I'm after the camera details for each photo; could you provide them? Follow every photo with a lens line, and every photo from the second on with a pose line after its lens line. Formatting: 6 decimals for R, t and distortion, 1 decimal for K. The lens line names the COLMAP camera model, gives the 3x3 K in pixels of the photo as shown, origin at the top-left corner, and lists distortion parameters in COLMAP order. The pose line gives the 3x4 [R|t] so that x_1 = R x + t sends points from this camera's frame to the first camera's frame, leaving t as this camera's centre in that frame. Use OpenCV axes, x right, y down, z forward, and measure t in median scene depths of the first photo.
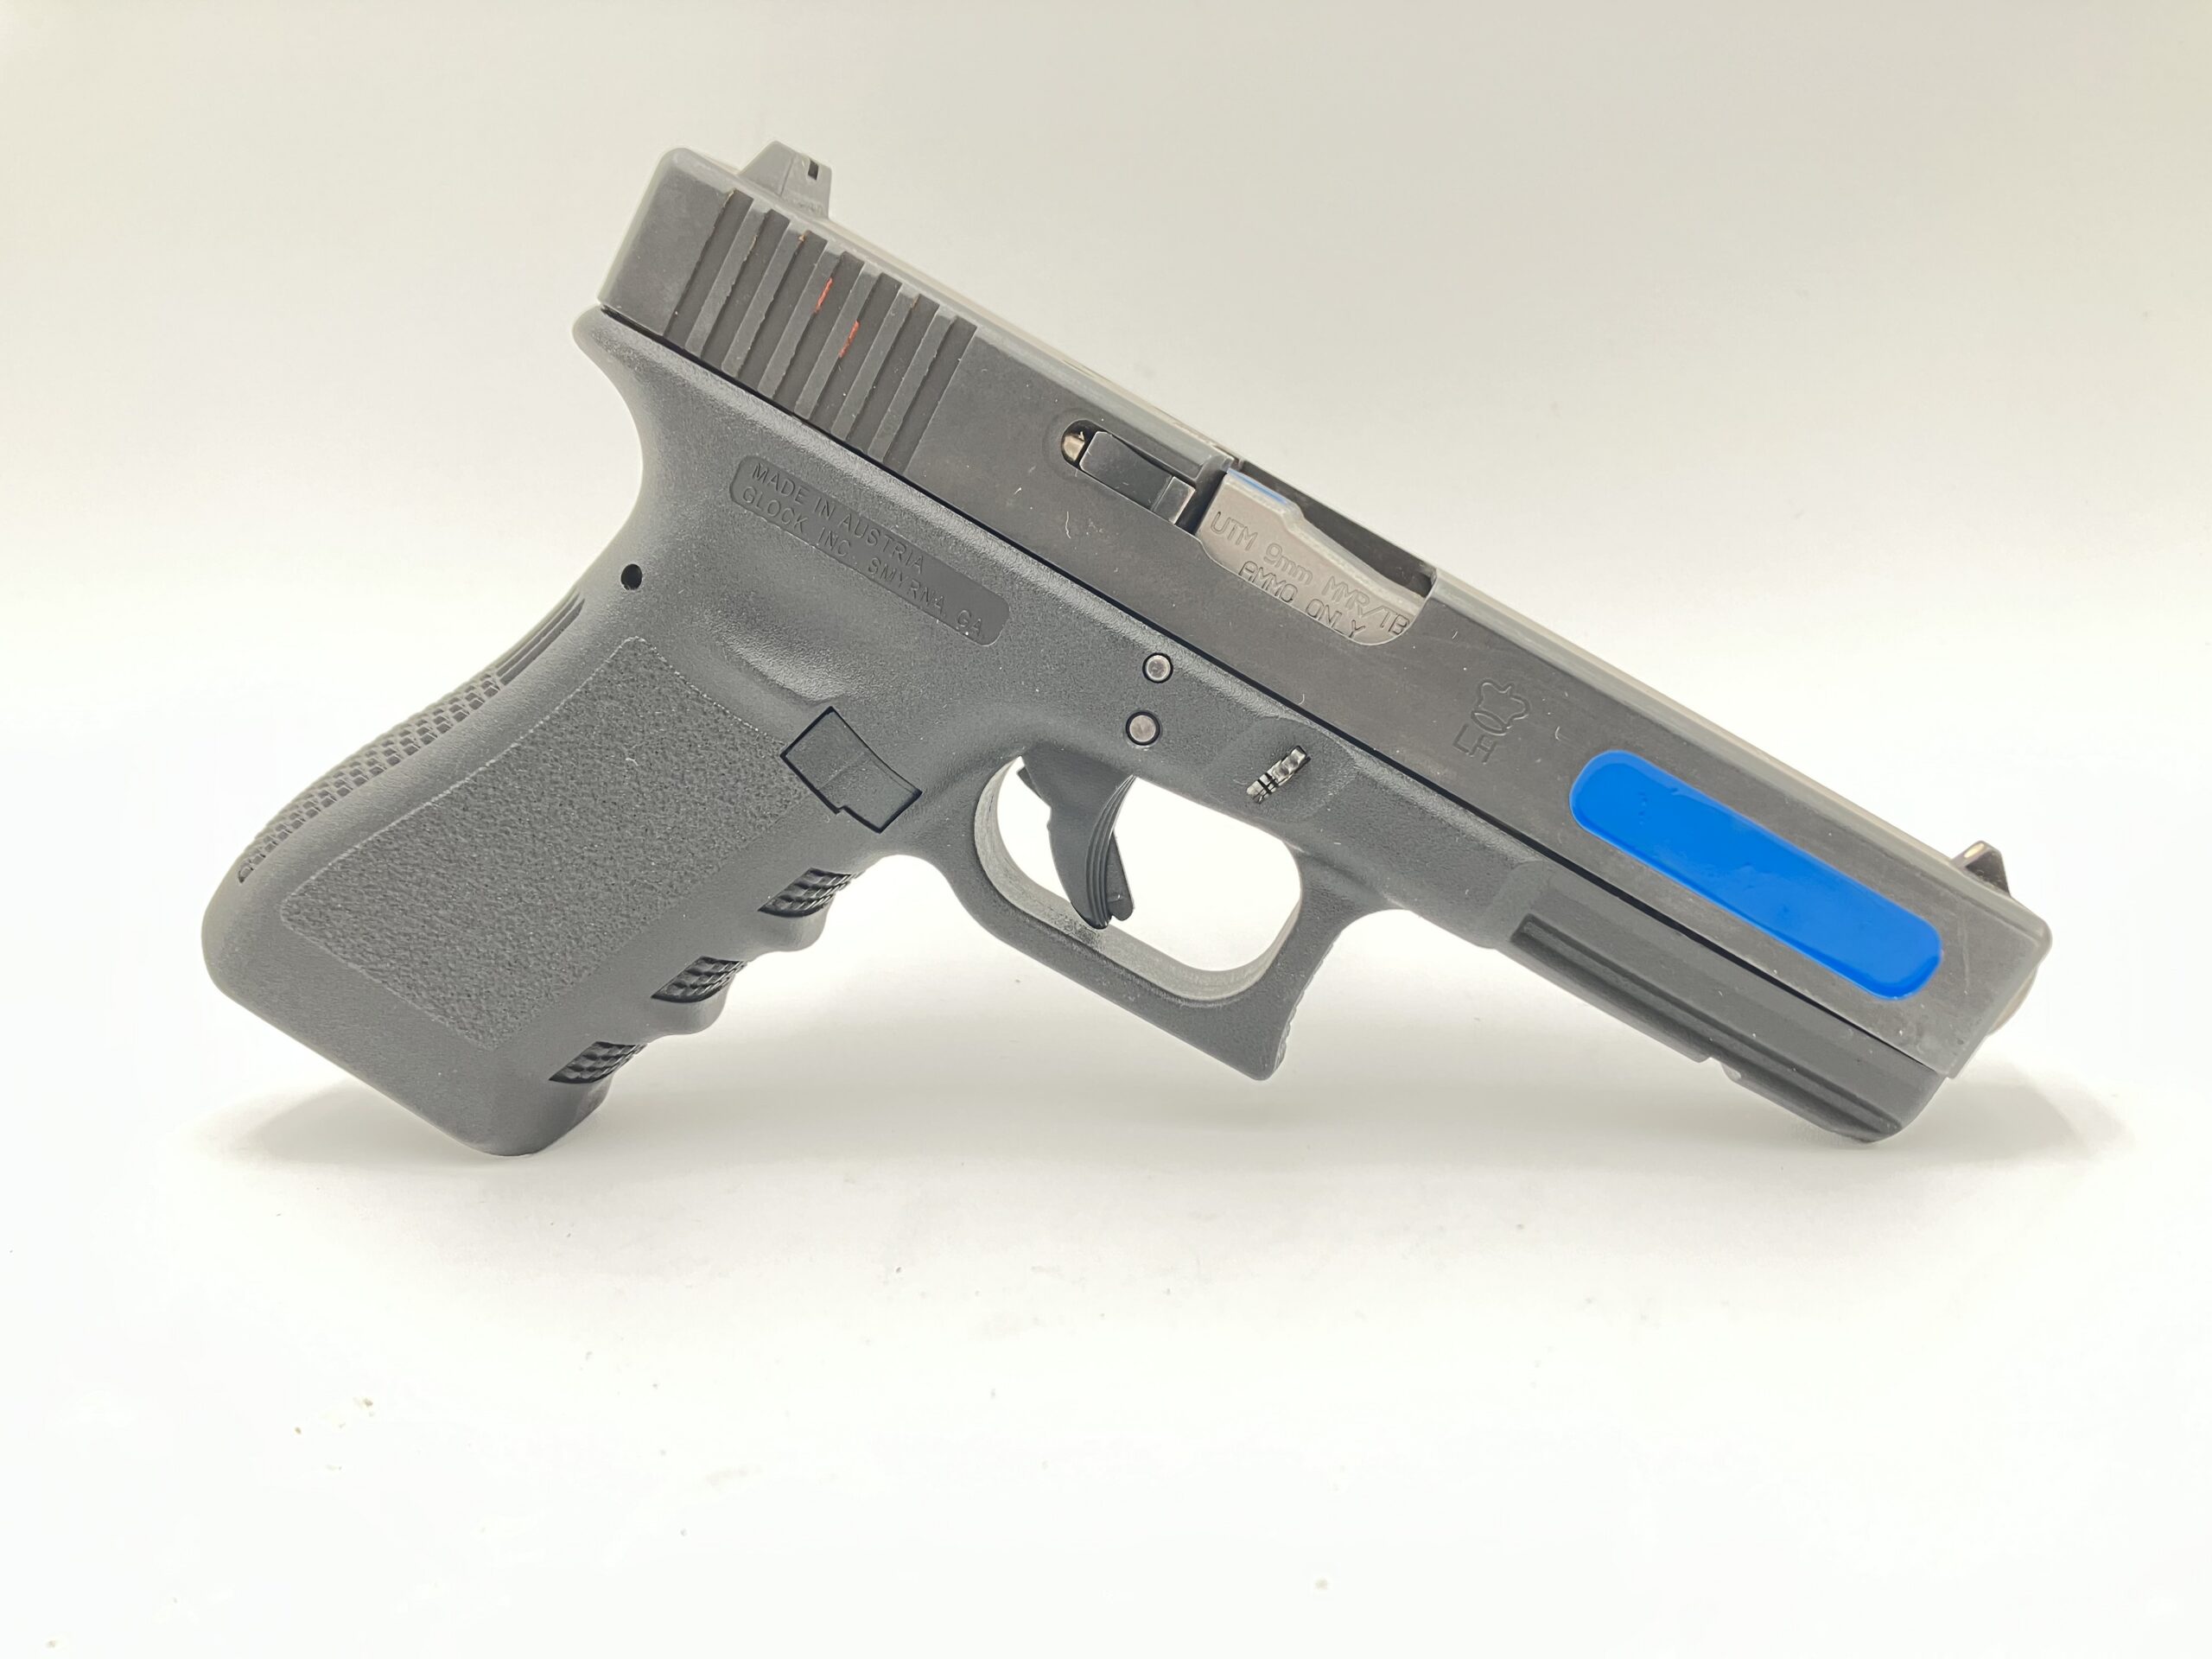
lens RADIAL K [[1868.4, 0, 1112.2], [0, 1868.4, 830.0], [0, 0, 1]] dist [0.128365, -0.005518]
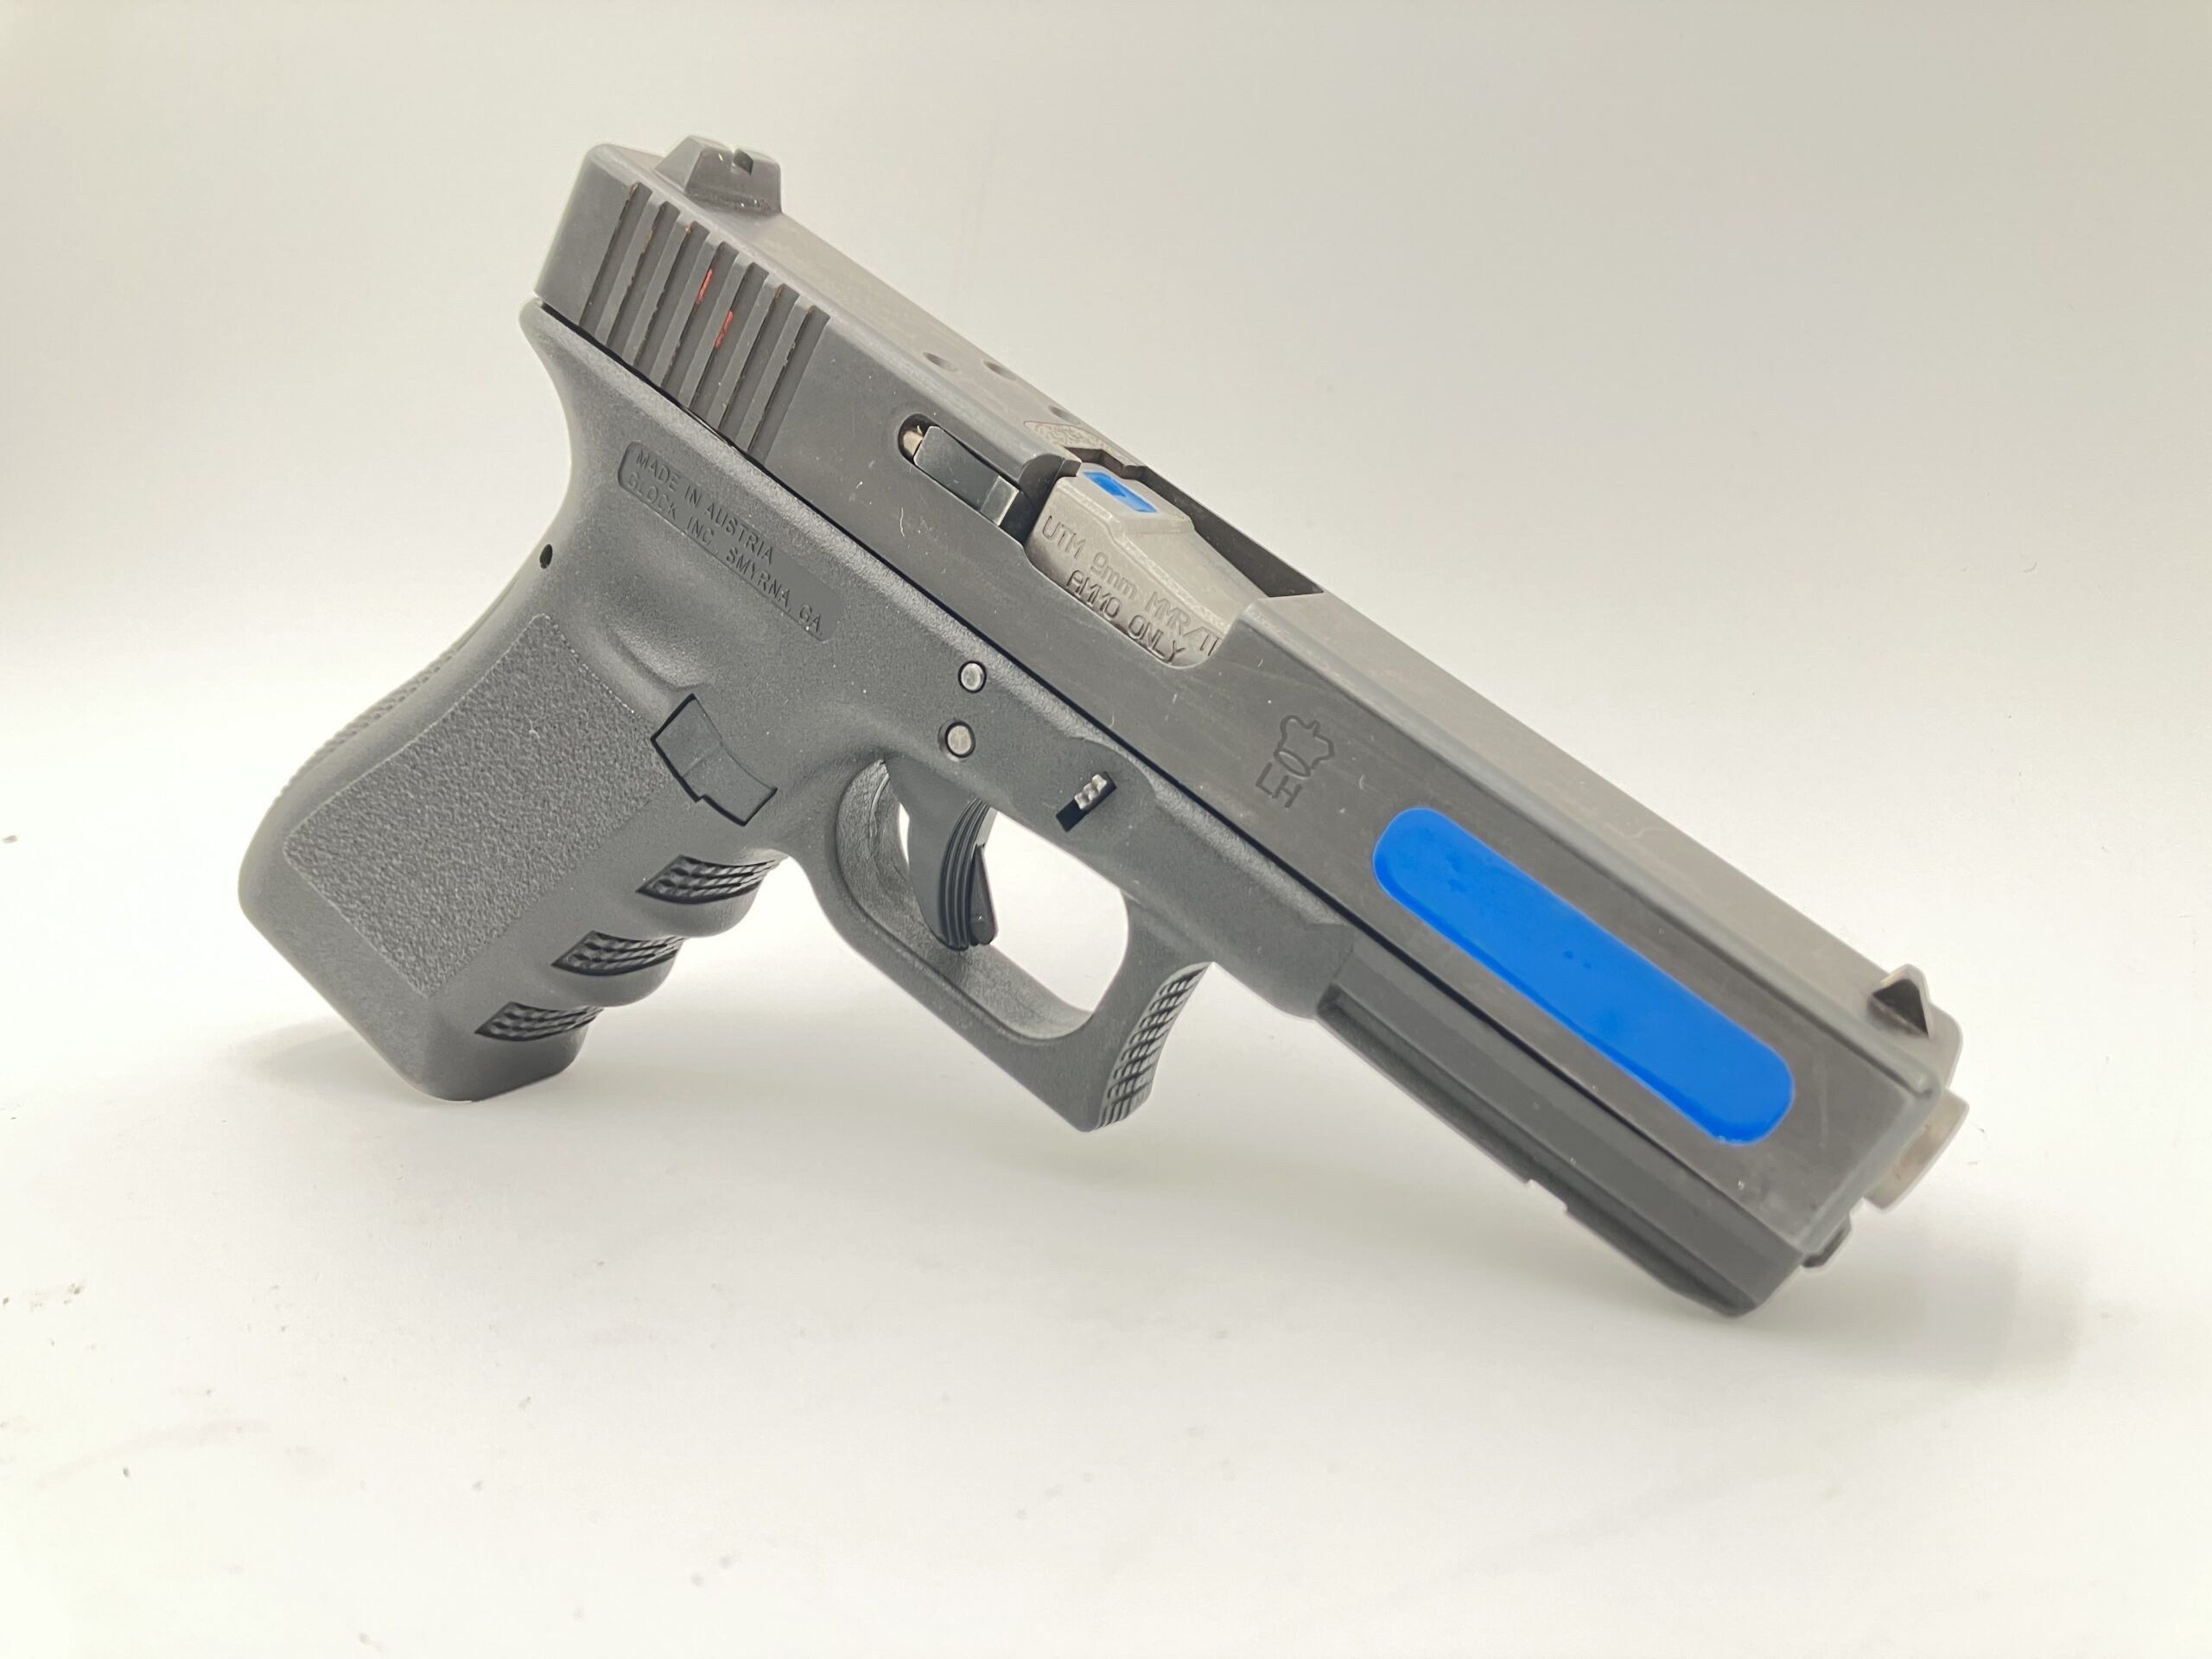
lens RADIAL K [[1868.4, 0, 1112.2], [0, 1868.4, 830.0], [0, 0, 1]] dist [0.128365, -0.005518]
pose [[0.935626, 0.097563, -0.339243, 0.416371], [-0.108462, 0.994012, -0.013268, -0.004537], [0.335917, 0.049209, 0.940605, 0.135234]]
